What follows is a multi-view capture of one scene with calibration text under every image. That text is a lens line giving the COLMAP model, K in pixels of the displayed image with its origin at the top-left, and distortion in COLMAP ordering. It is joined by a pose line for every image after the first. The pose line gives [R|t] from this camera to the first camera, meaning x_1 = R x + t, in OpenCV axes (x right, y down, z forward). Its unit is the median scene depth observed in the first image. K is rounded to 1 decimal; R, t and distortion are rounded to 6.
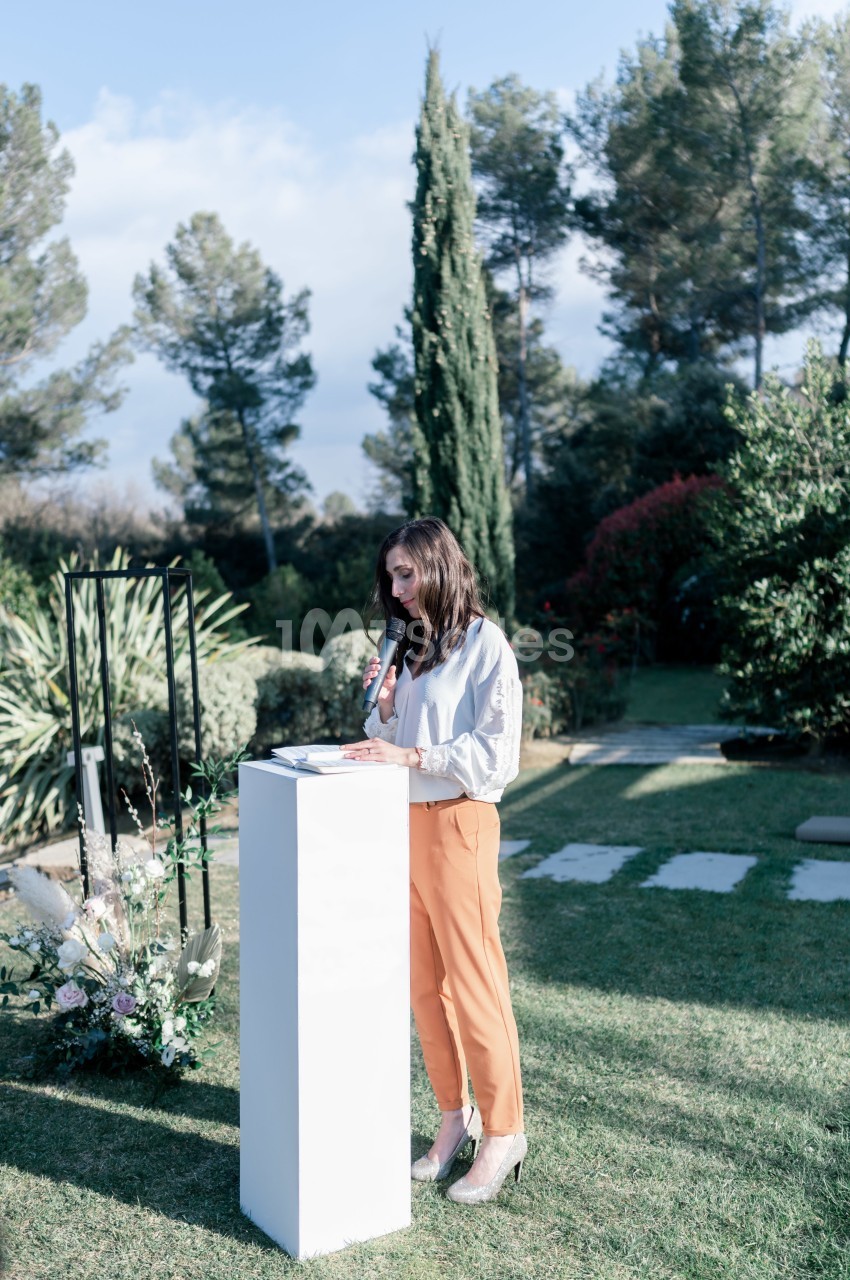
lens RADIAL K [[1400.0, 0, 425.0], [0, 1400.0, 640.0], [0, 0, 1]] dist [0.206923, -0.000691]
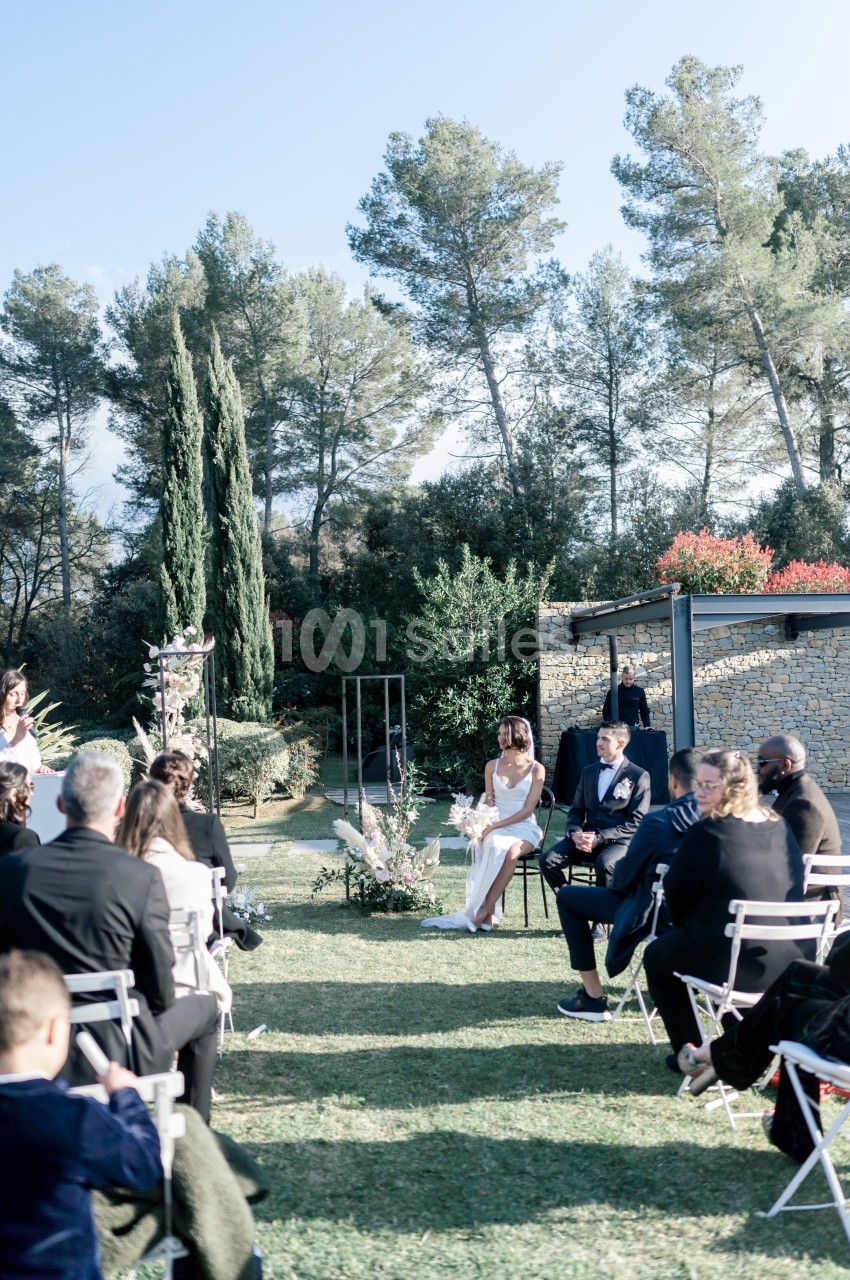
lens RADIAL K [[1400.0, 0, 425.0], [0, 1400.0, 640.0], [0, 0, 1]] dist [0.206923, -0.000691]
pose [[0.890429, 0.034995, 0.453775, -0.465066], [0.002762, 0.996606, -0.082277, 0.030545], [-0.455114, 0.074515, 0.887310, -0.378558]]
